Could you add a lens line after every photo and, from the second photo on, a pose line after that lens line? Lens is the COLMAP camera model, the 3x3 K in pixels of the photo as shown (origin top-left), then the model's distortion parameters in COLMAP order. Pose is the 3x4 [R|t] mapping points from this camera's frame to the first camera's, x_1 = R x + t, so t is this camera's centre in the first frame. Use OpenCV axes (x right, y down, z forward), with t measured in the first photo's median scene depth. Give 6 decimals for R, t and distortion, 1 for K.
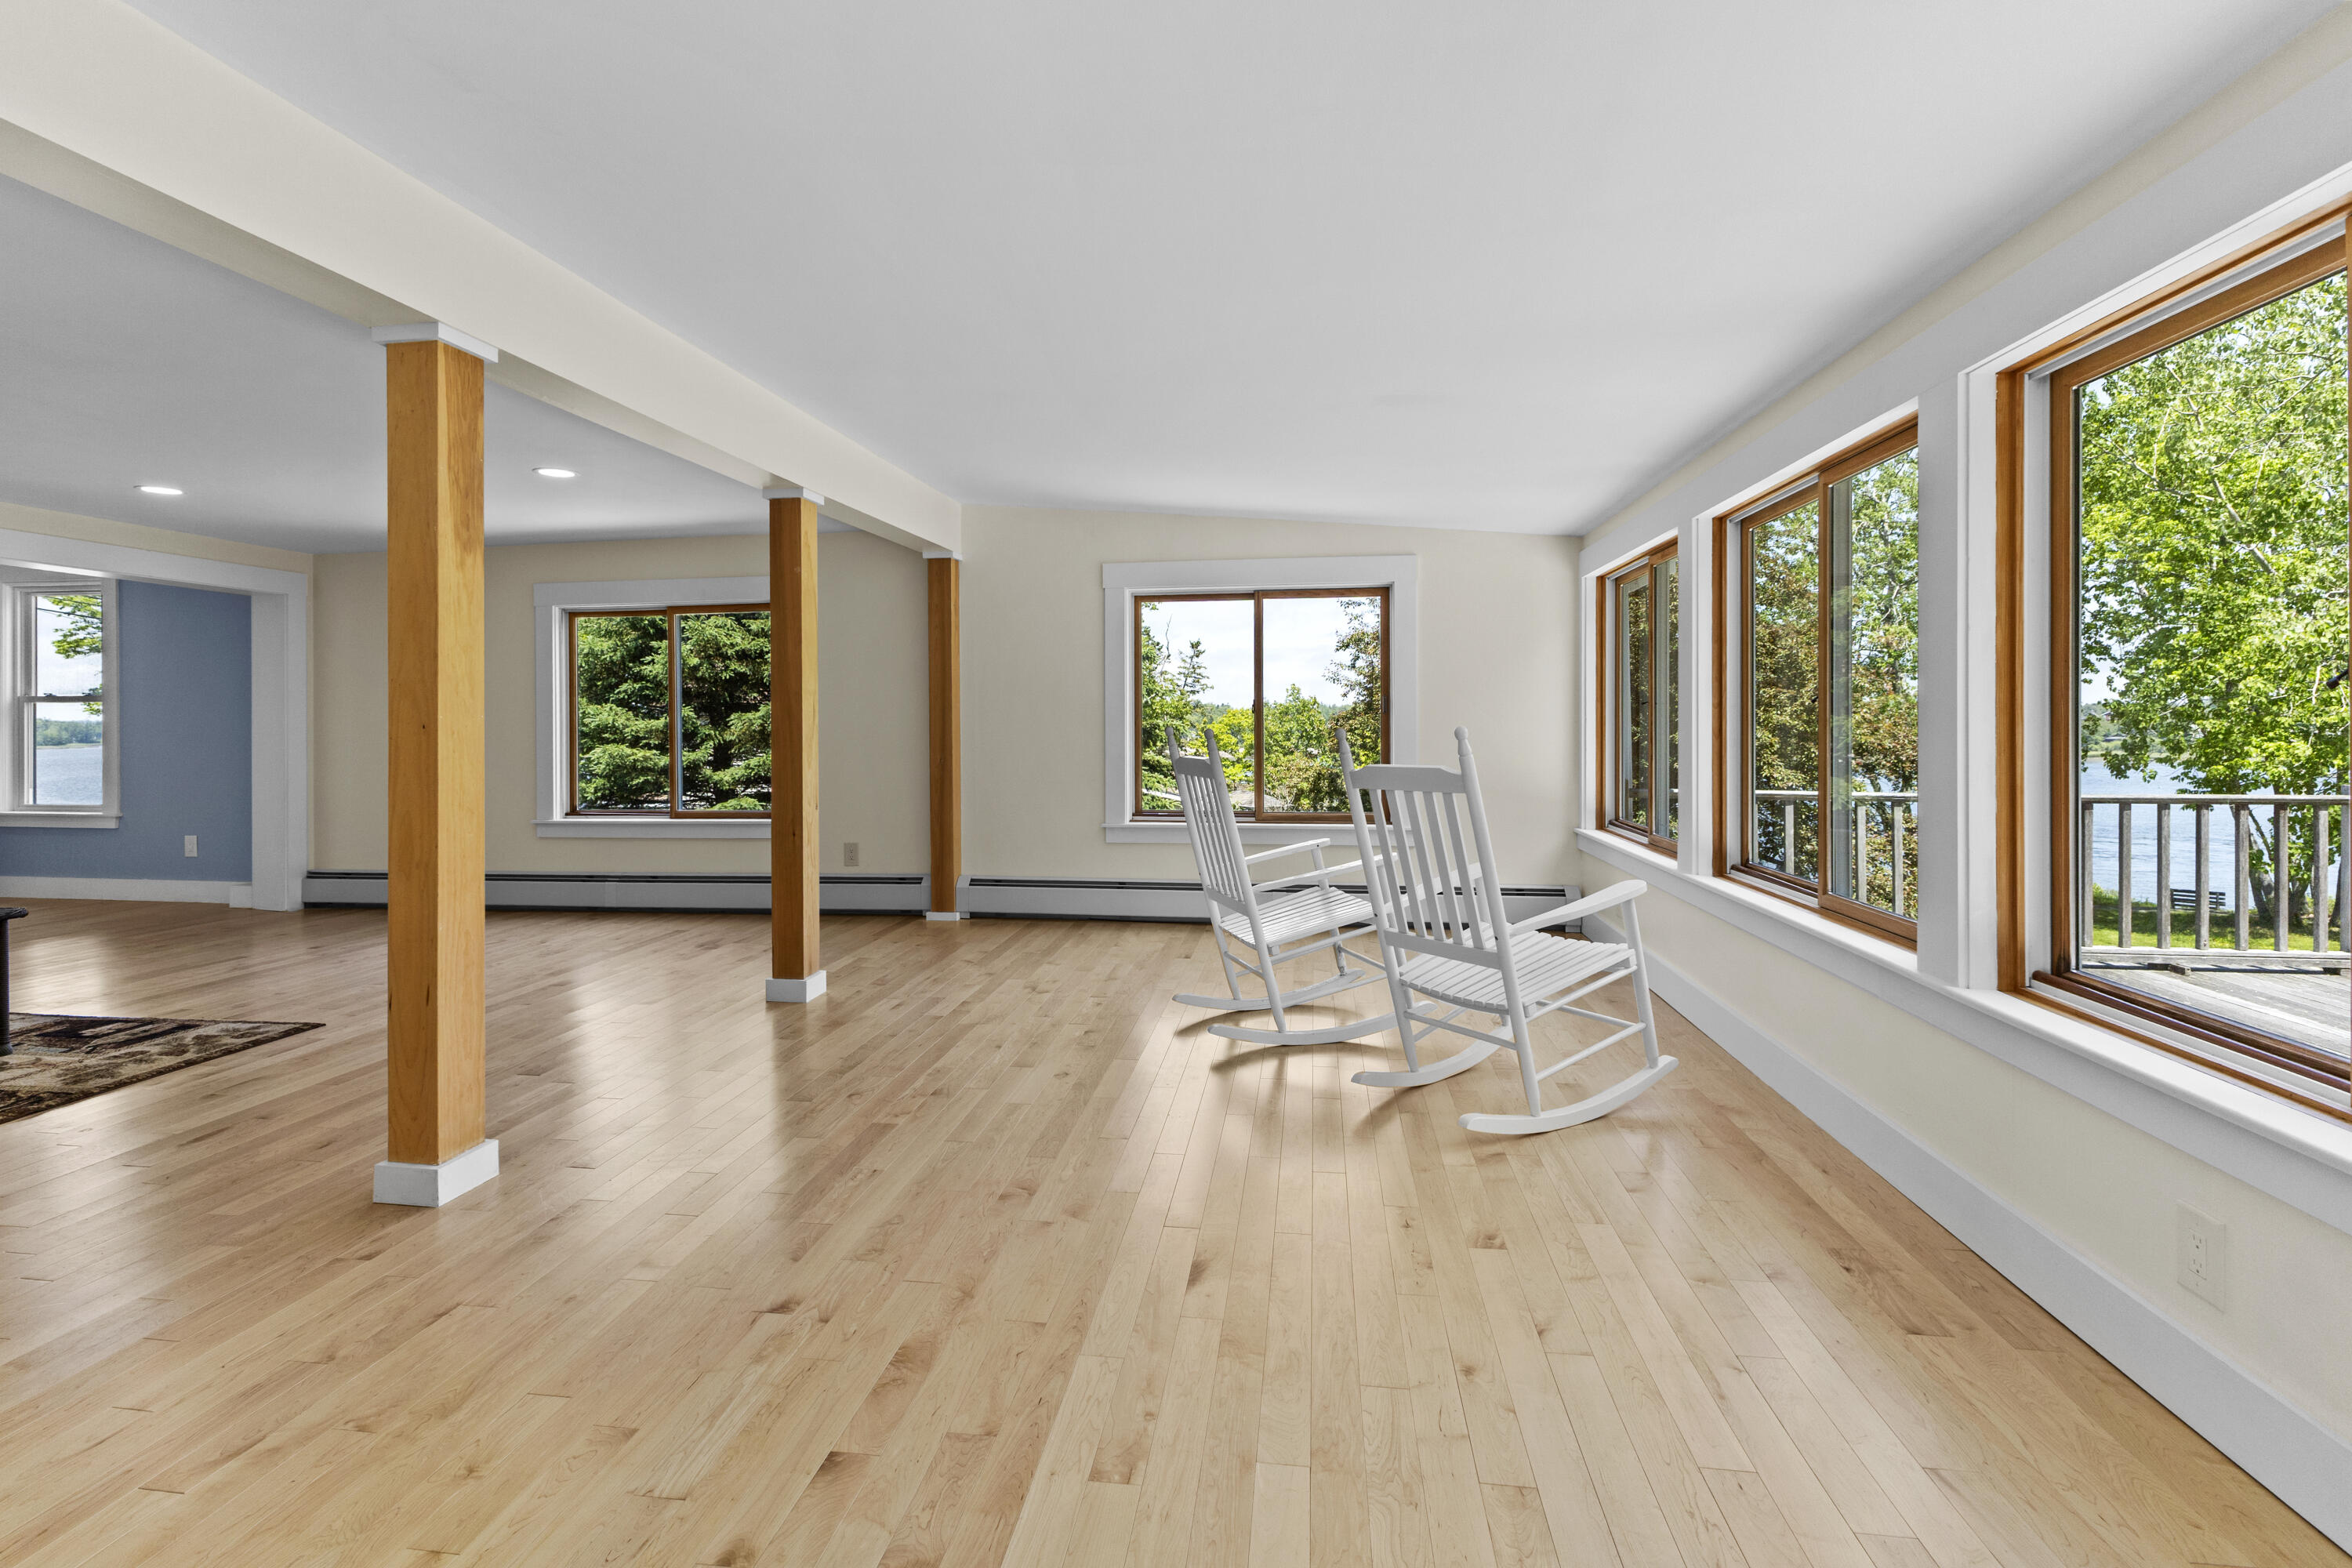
lens RADIAL K [[1026.7, 0, 1182.0], [0, 1026.7, 734.0], [0, 0, 1]] dist [0.005966, -0.000108]
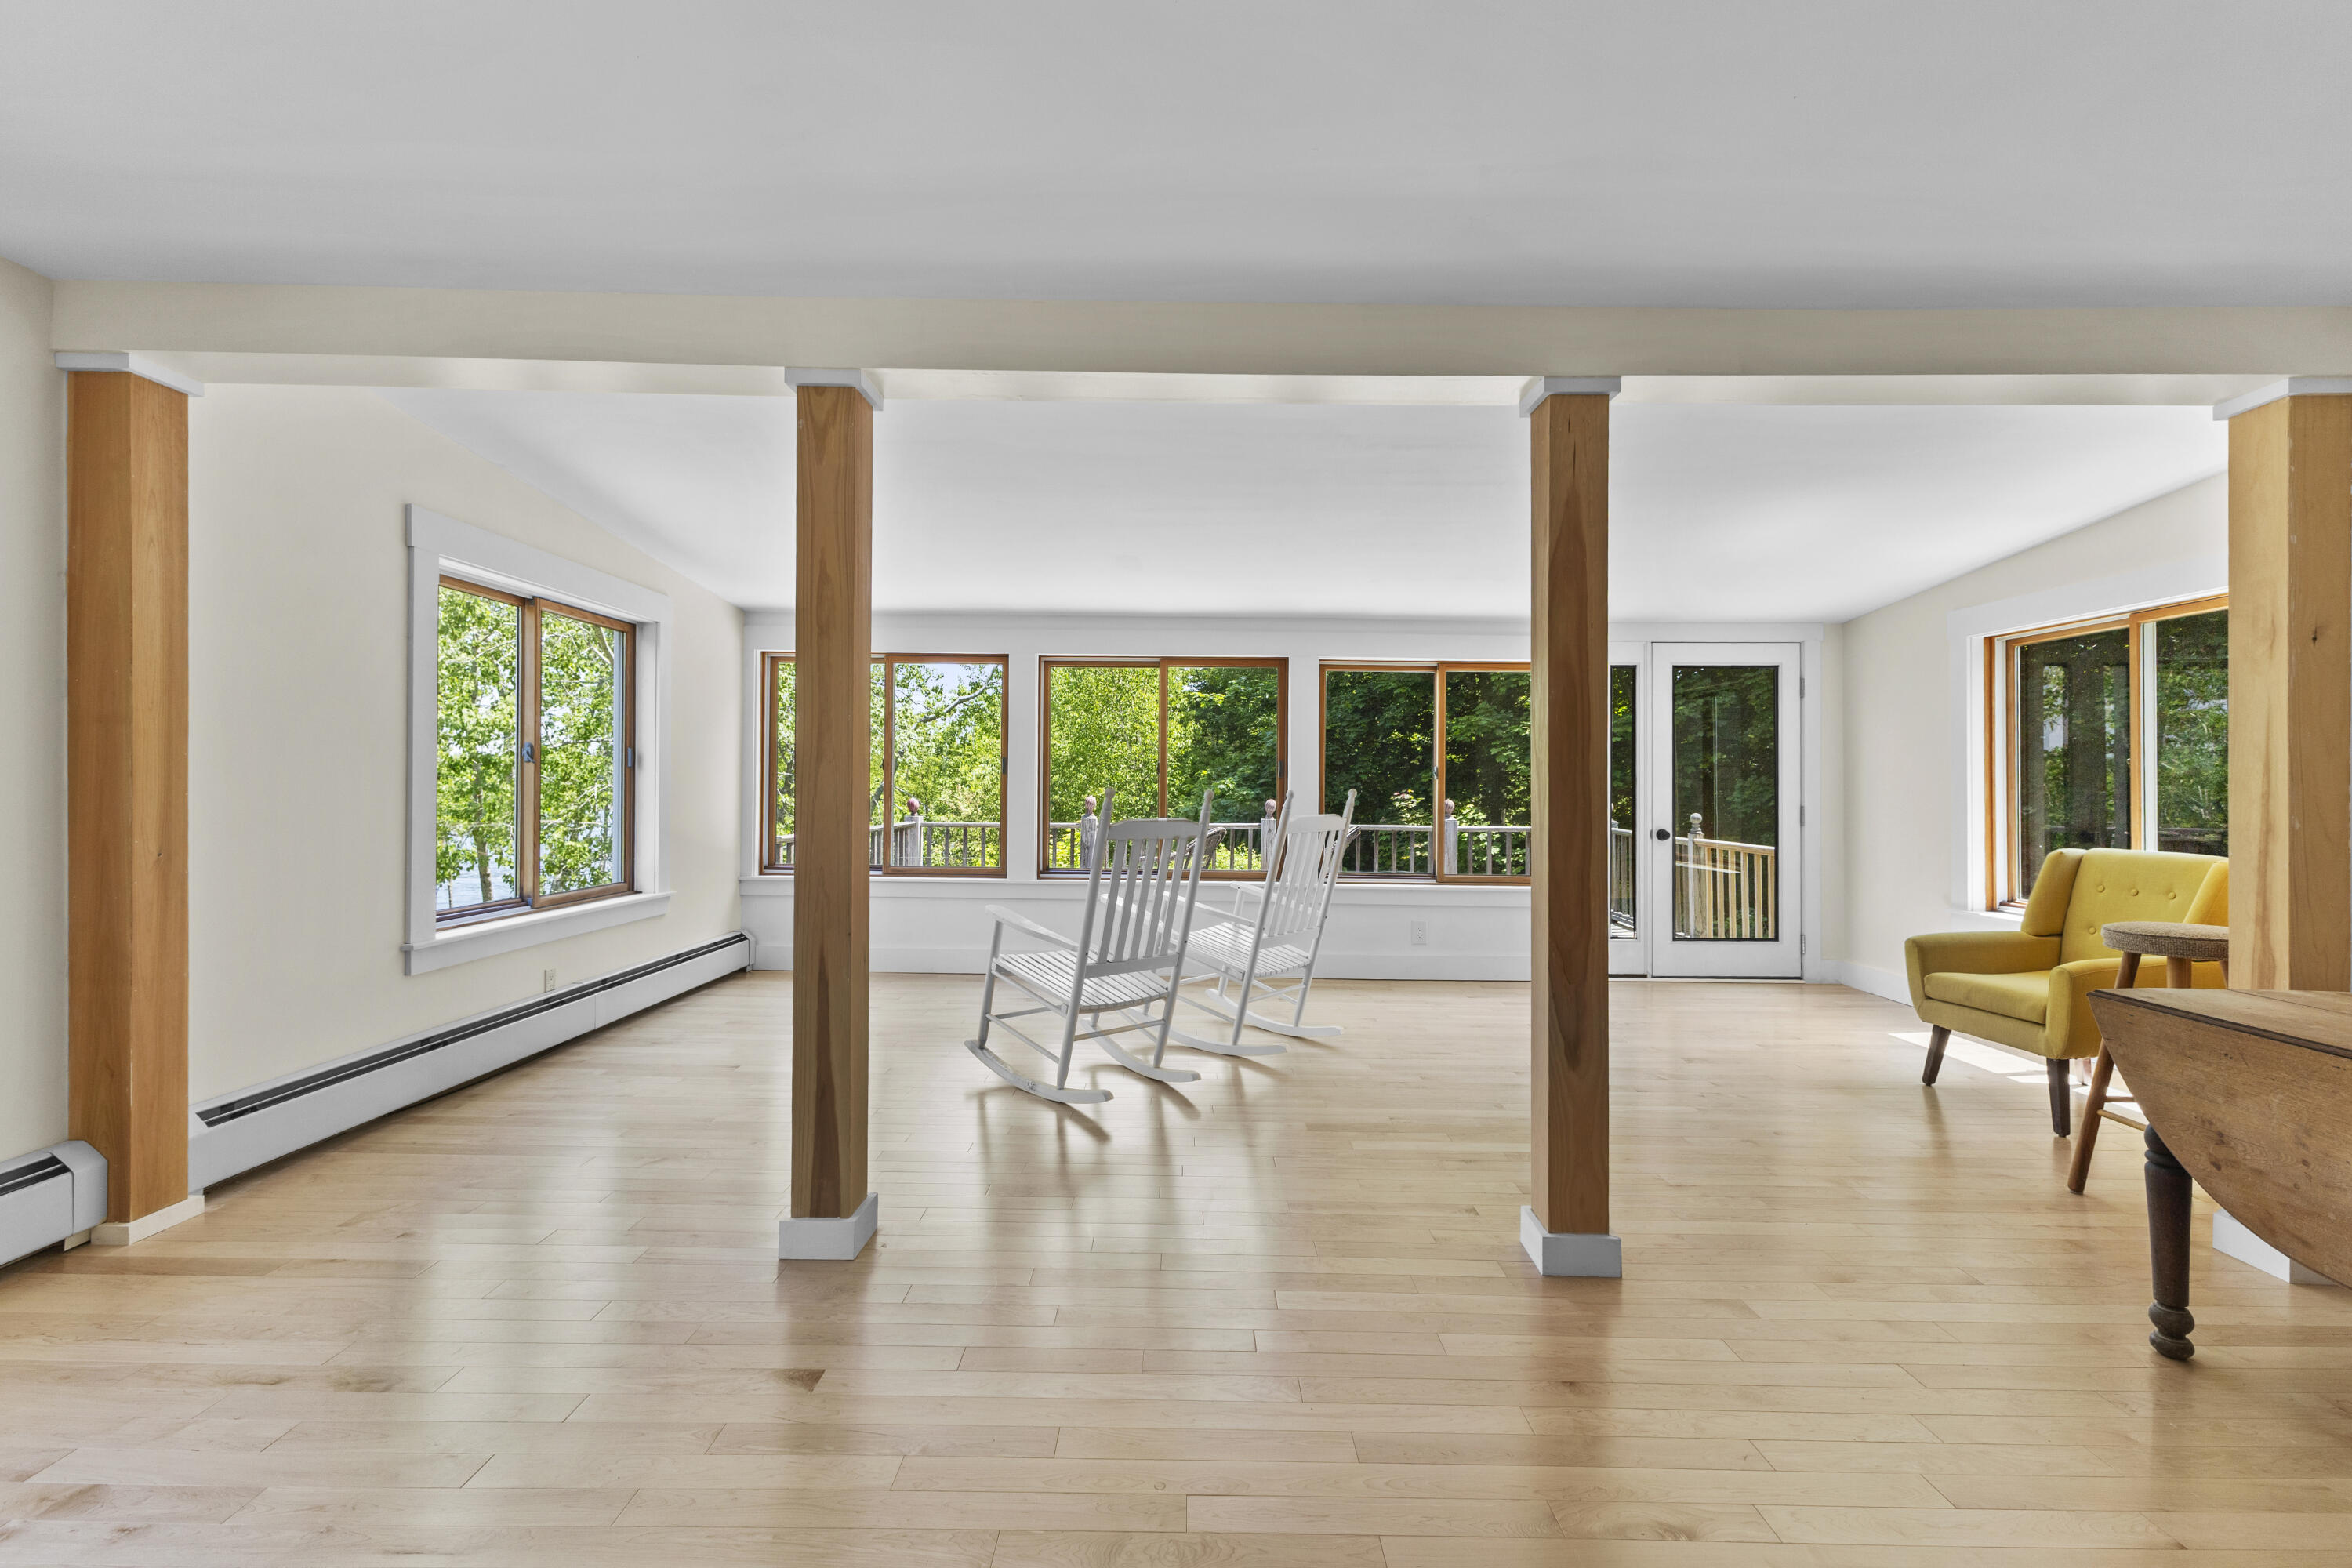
lens RADIAL K [[1031.7, 0, 1207.4], [0, 1031.7, 776.8], [0, 0, 1]] dist [0.002022, 0.000147]
pose [[-0.129322, 0.002983, 0.991598, -1.213373], [-0.003829, 0.999987, -0.003507, -0.006868], [-0.991595, -0.004250, -0.129309, 1.078911]]
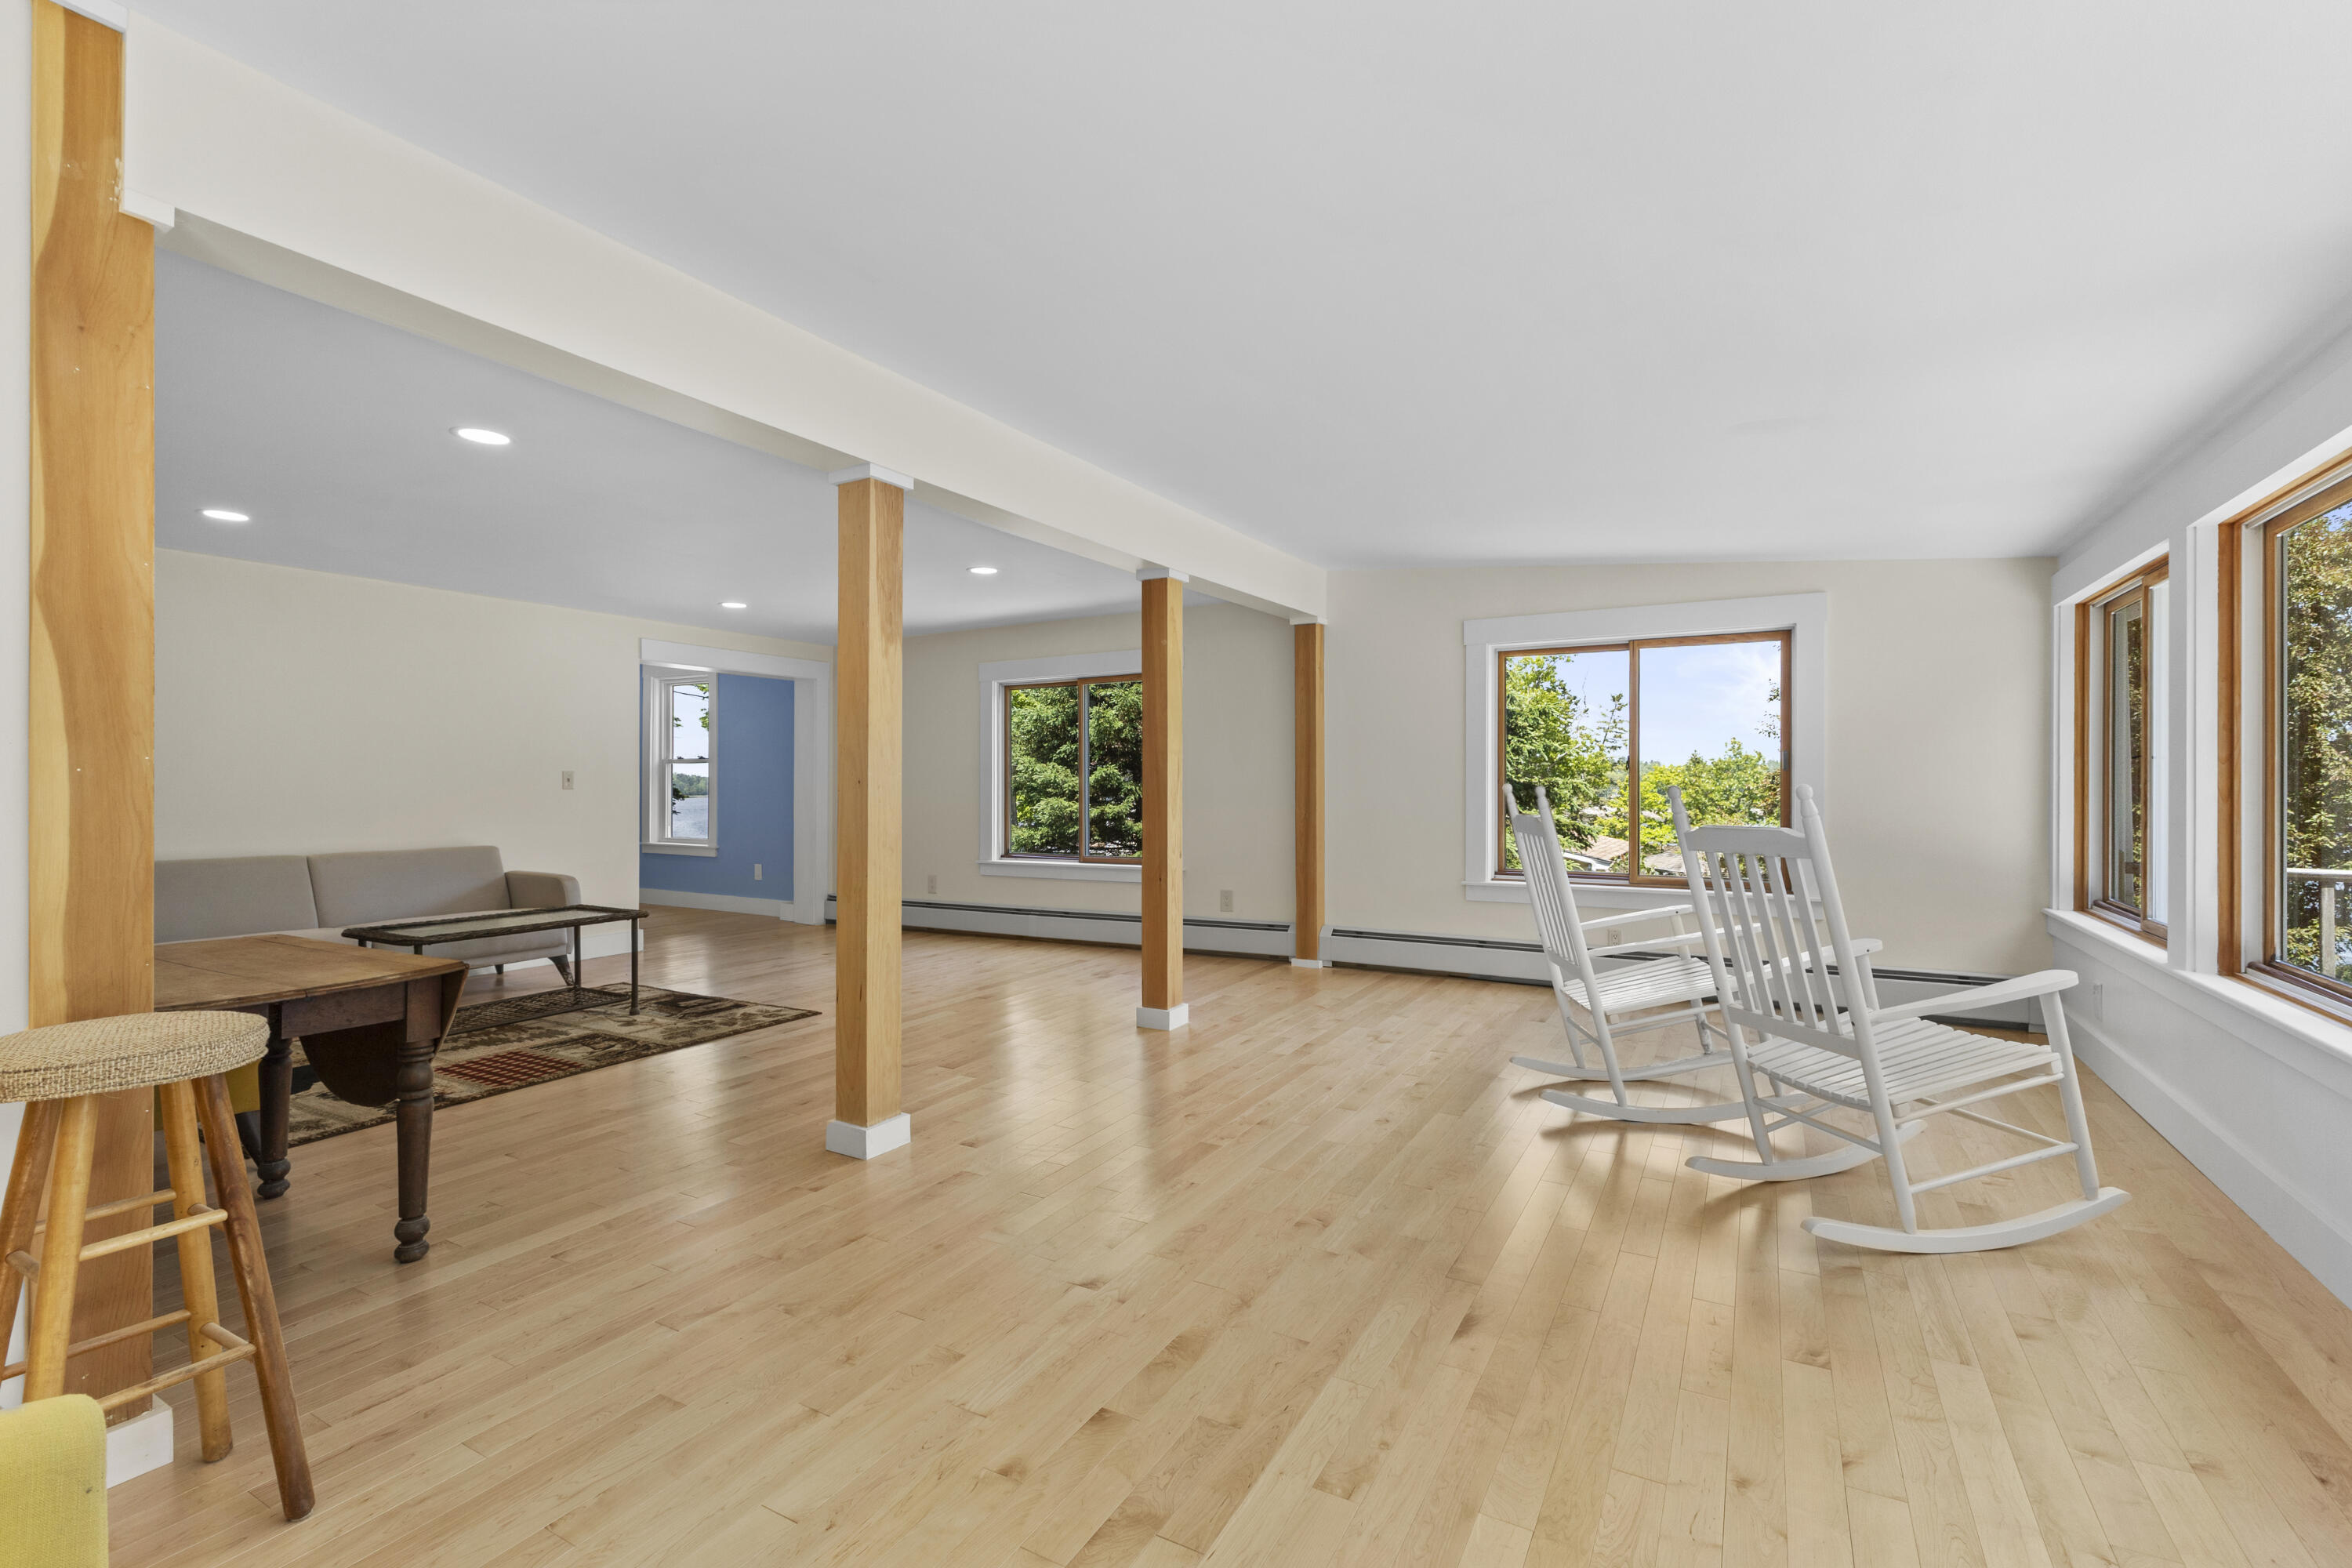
lens RADIAL K [[1014.2, 0, 1218.4], [0, 1014.2, 790.7], [0, 0, 1]] dist [0.003835, -0.000339]
pose [[0.935156, 0.005946, -0.354185, 0.085981], [-0.005954, 0.999982, 0.001067, -0.000253], [0.354185, 0.001110, 0.935175, -0.011239]]
